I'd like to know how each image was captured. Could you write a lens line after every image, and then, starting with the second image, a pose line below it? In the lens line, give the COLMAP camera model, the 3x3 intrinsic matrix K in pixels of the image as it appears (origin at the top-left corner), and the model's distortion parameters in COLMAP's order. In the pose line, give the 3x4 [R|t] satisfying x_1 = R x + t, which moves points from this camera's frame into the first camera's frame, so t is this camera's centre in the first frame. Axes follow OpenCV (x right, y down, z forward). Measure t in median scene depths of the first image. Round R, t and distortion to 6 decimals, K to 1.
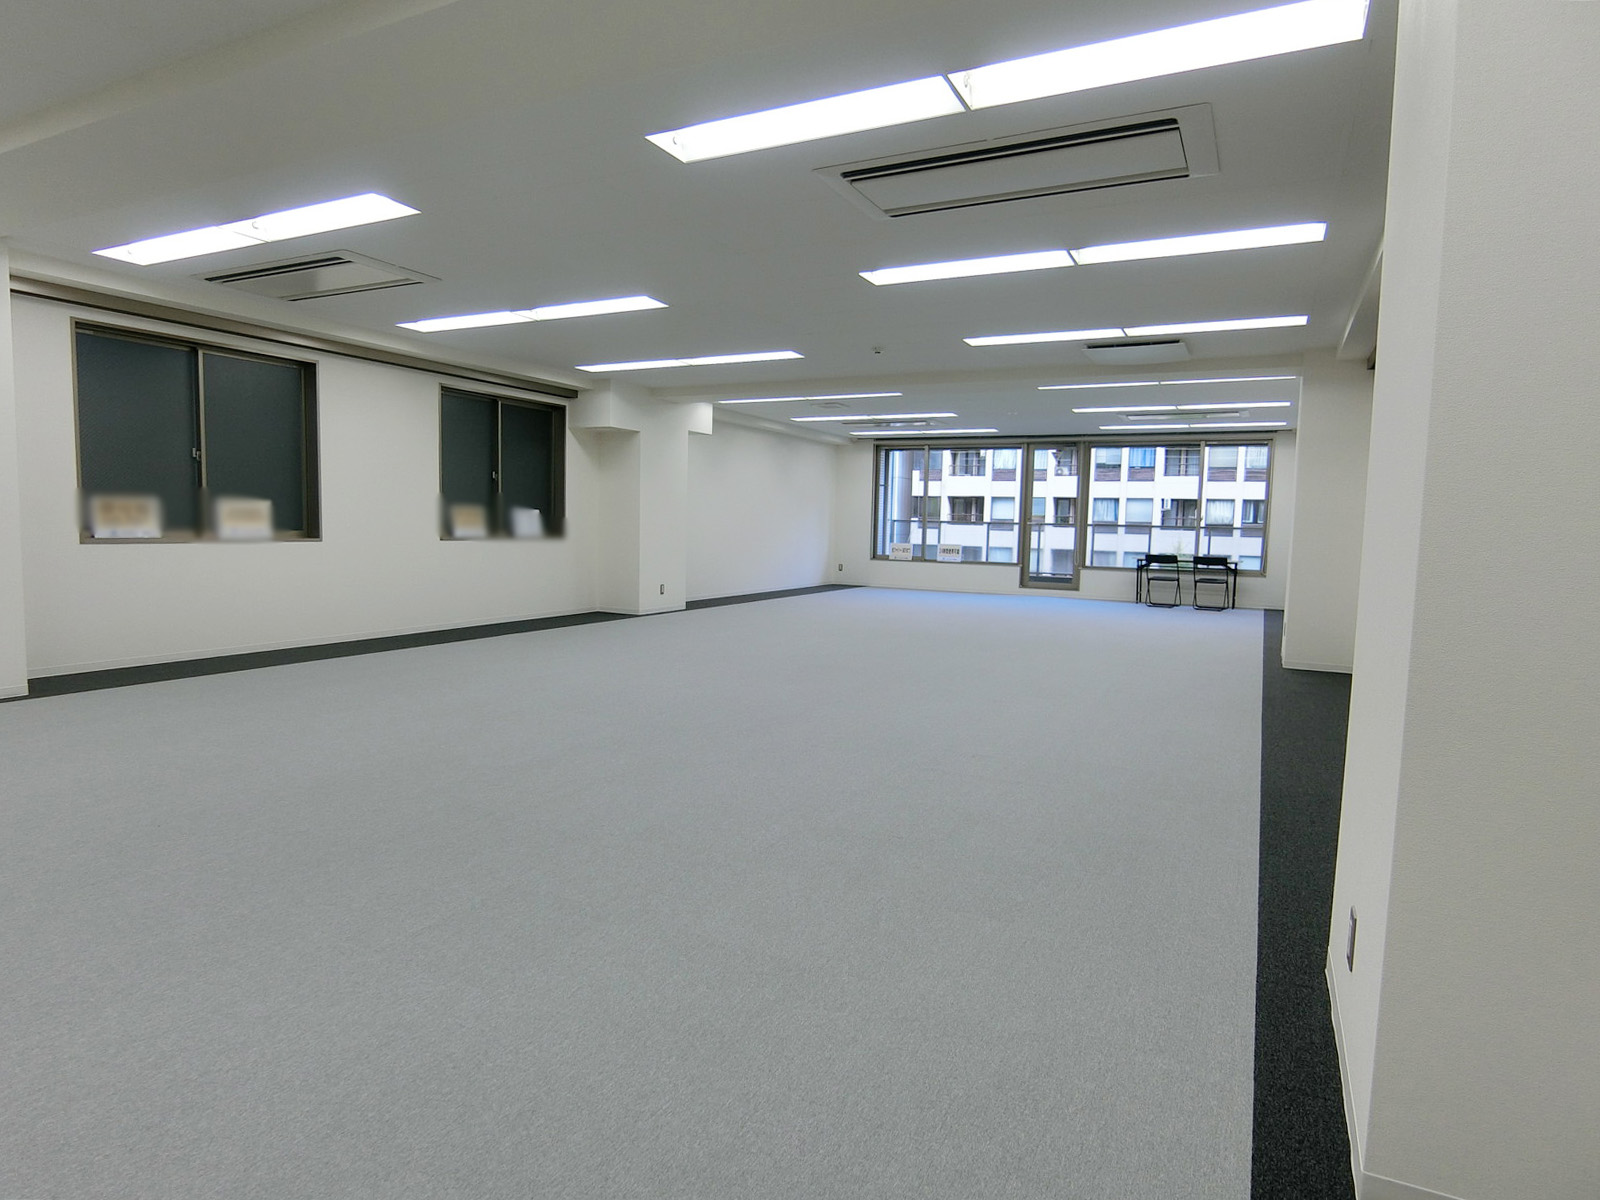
lens RADIAL K [[915.6, 0, 796.5], [0, 915.6, 610.8], [0, 0, 1]] dist [-0.027751, 0.001605]
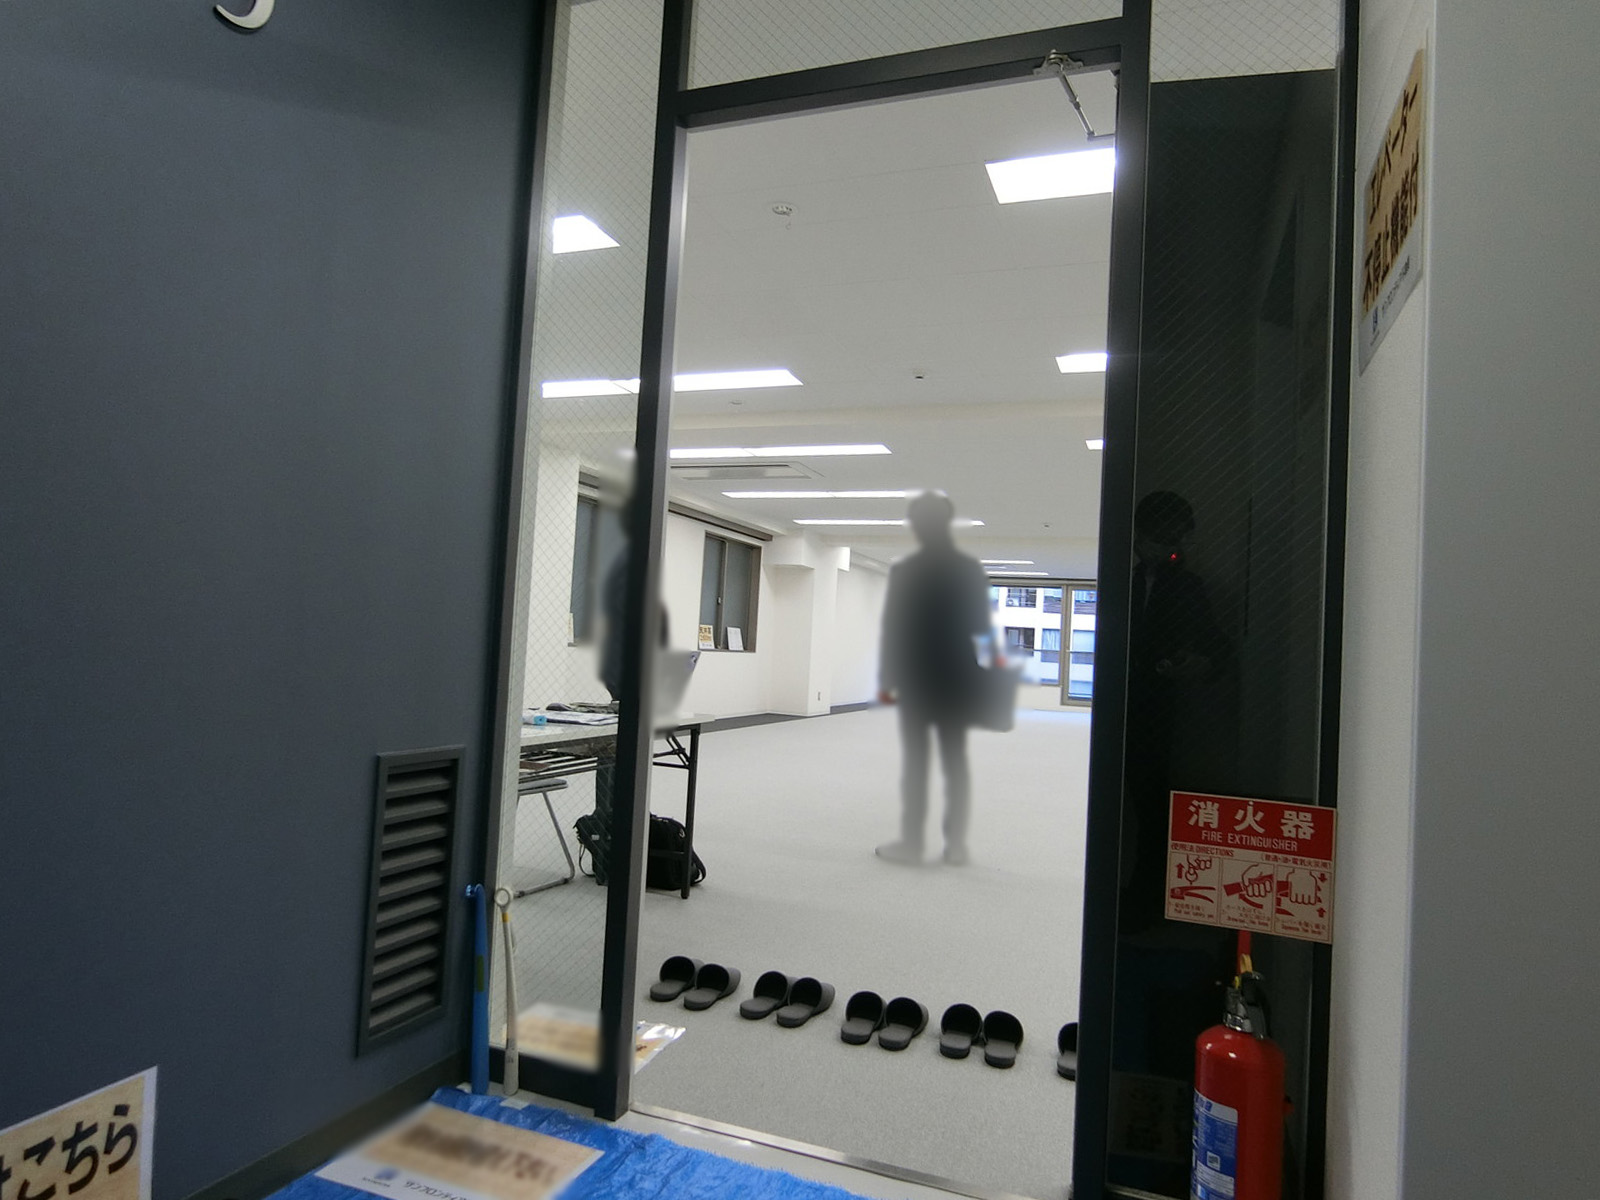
lens RADIAL K [[915.6, 0, 801.1], [0, 915.6, 610.3], [0, 0, 1]] dist [-0.027751, 0.001605]
pose [[0.995545, 0.036447, 0.086961, -0.305070], [-0.024769, 0.990969, -0.131781, 0.026221], [-0.090979, 0.129040, 0.987457, -0.234804]]
